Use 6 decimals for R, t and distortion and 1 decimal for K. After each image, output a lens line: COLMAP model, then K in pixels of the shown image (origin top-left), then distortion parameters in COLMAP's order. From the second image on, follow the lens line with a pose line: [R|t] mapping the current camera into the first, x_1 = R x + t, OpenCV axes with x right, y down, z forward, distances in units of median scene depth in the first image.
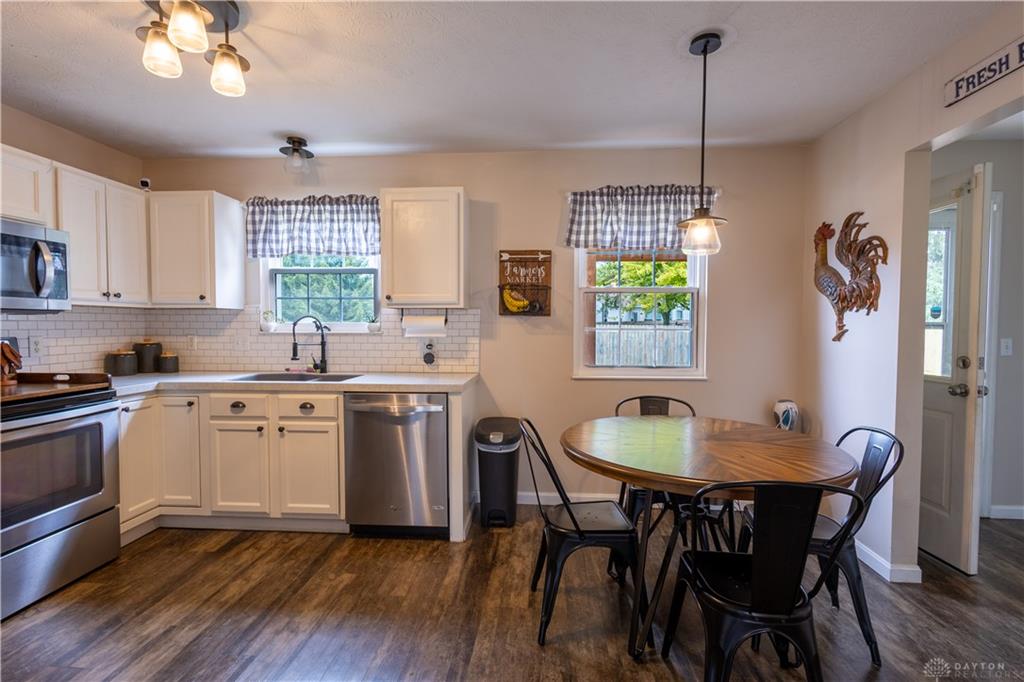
lens RADIAL K [[469.5, 0, 517.0], [0, 469.5, 339.4], [0, 0, 1]] dist [0.004816, -0.000649]
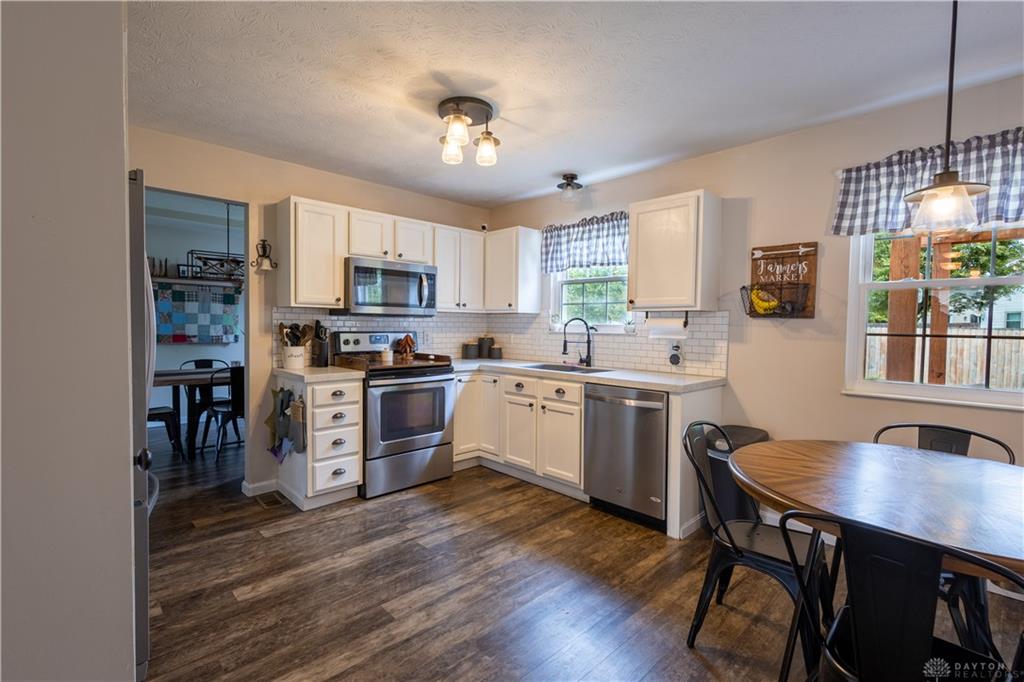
lens RADIAL K [[469.5, 0, 517.0], [0, 469.5, 339.4], [0, 0, 1]] dist [0.004816, -0.000649]
pose [[0.744346, 0.028574, -0.667183, 0.253303], [-0.033011, 0.999437, 0.005975, 0.001631], [0.666978, 0.017577, 0.744870, -0.001916]]
